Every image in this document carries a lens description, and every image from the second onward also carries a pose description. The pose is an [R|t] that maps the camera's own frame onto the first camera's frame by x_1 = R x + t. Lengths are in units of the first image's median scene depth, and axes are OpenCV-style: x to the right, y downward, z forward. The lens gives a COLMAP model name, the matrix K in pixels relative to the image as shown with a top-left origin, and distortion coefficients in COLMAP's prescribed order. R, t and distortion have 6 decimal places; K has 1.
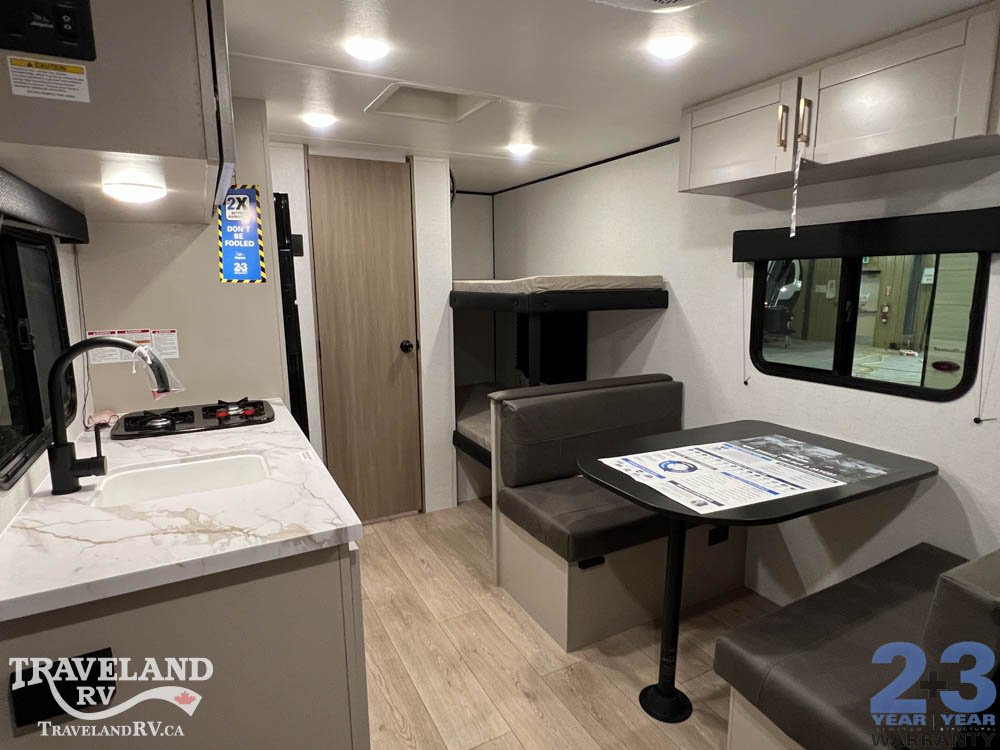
lens RADIAL K [[556.3, 0, 506.4], [0, 556.3, 373.2], [0, 0, 1]] dist [-0.003696, 0.000309]
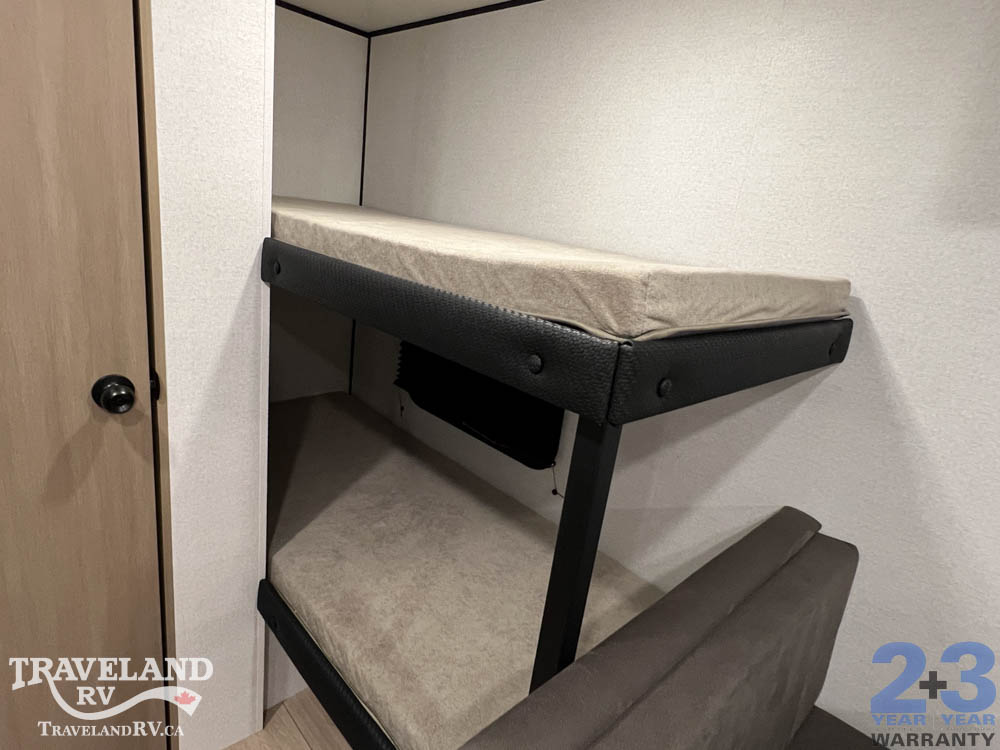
lens RADIAL K [[556.3, 0, 506.4], [0, 556.3, 373.2], [0, 0, 1]] dist [-0.003696, 0.000309]
pose [[0.952962, 0.052756, 0.298464, -0.055099], [-0.089647, 0.989736, 0.111290, -0.116996], [-0.289529, -0.132811, 0.947910, 0.609886]]
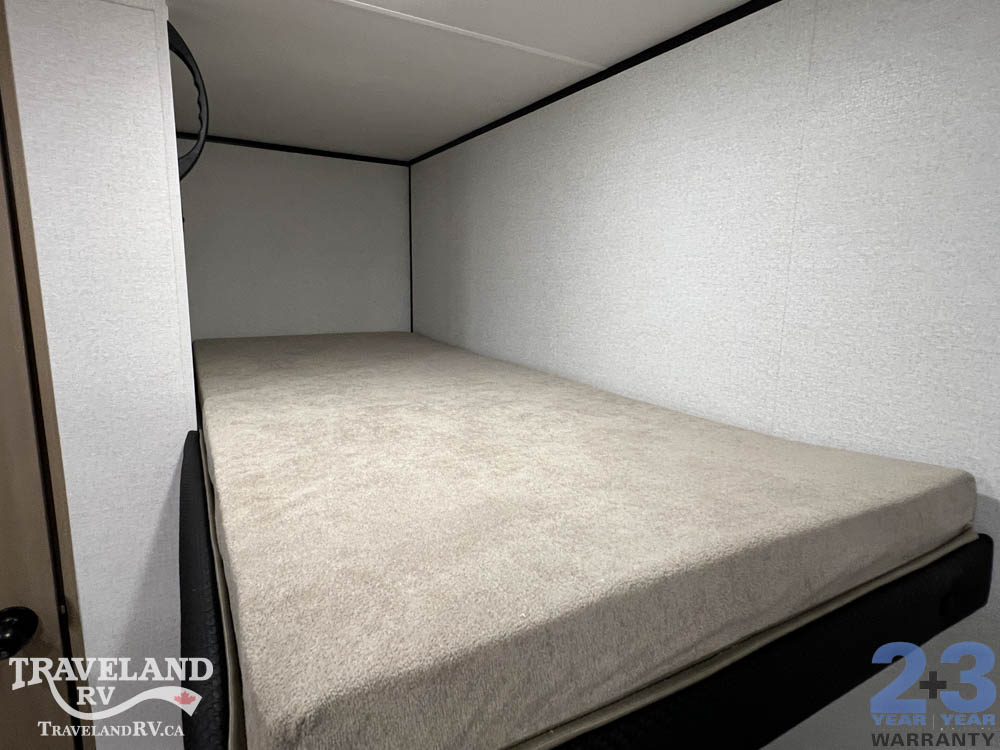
lens RADIAL K [[556.3, 0, 506.4], [0, 556.3, 373.2], [0, 0, 1]] dist [-0.003696, 0.000309]
pose [[0.998971, 0.021361, 0.040015, 0.063469], [-0.021276, 0.999770, -0.002550, -0.184497], [-0.040060, 0.001696, 0.999196, 0.682829]]
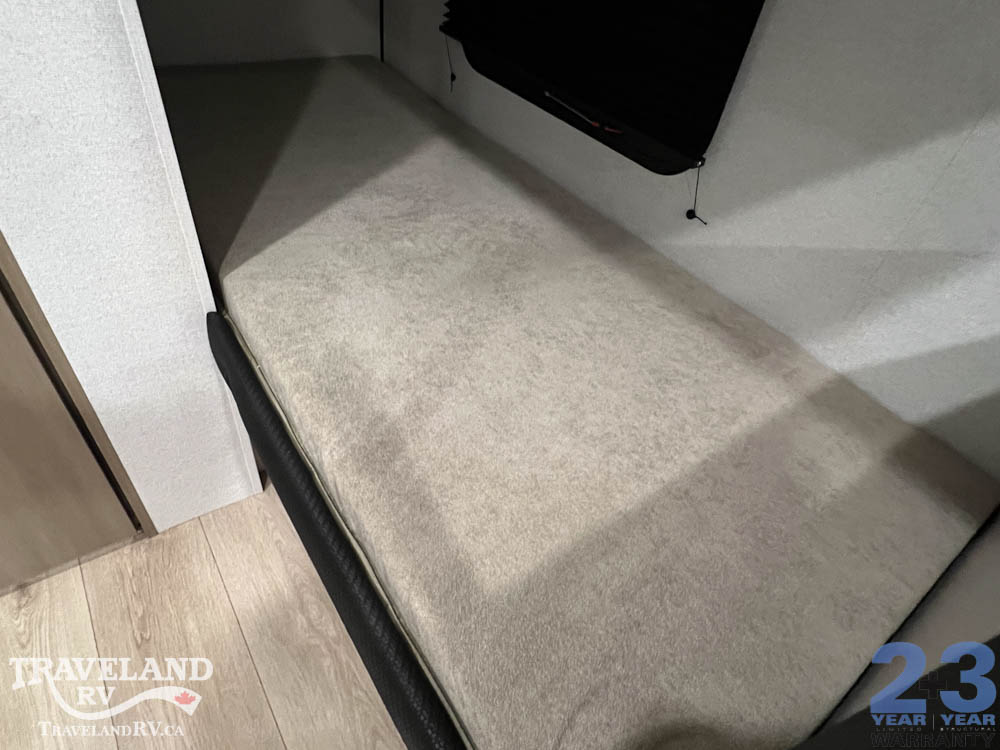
lens RADIAL K [[556.3, 0, 506.4], [0, 556.3, 373.2], [0, 0, 1]] dist [-0.003696, 0.000309]
pose [[0.980809, 0.016332, 0.194288, -0.009416], [-0.120987, 0.832404, 0.540801, -0.031329], [-0.152894, -0.553929, 0.818405, 0.794556]]
